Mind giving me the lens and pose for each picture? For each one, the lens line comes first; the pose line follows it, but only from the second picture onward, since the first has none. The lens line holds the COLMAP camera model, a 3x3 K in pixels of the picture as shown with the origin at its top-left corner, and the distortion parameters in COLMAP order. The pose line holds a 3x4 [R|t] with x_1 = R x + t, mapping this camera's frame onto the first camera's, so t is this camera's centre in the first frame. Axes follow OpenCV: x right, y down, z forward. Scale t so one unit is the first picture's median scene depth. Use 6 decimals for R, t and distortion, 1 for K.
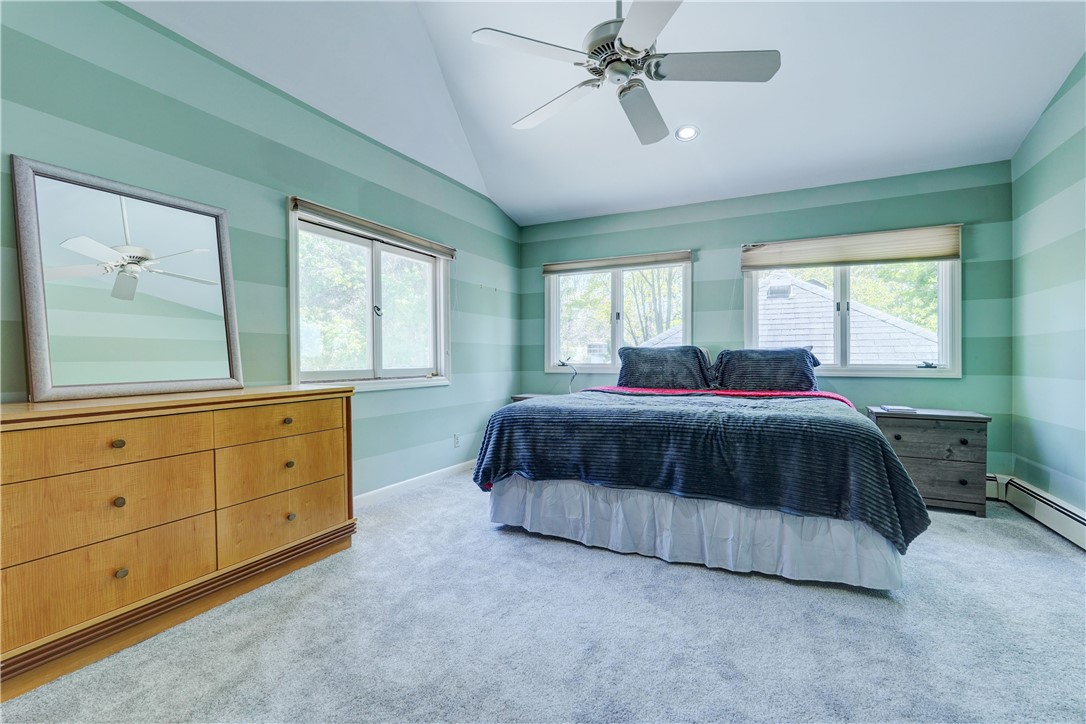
lens RADIAL K [[488.8, 0, 542.3], [0, 488.8, 361.9], [0, 0, 1]] dist [-0.005164, 0.003274]
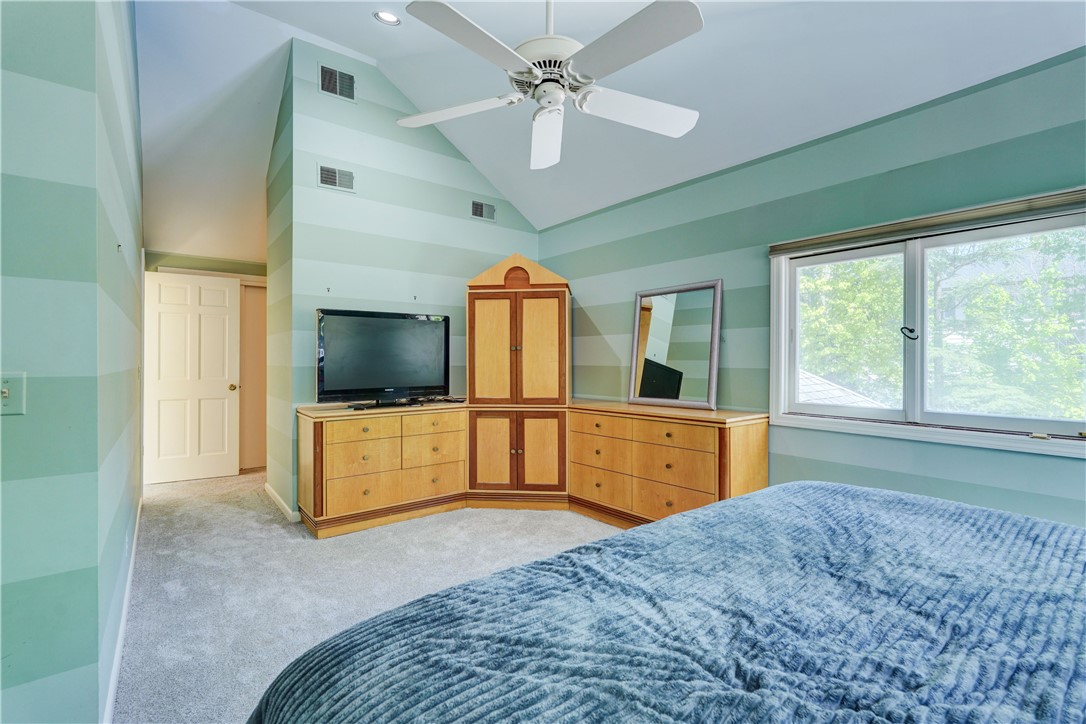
lens RADIAL K [[488.8, 0, 542.6], [0, 488.8, 360.9], [0, 0, 1]] dist [-0.005164, 0.003274]
pose [[-0.409228, 0.012539, -0.912346, 0.732852], [-0.001551, 0.999895, 0.014438, -0.090838], [0.912431, 0.007324, -0.409166, 1.003269]]
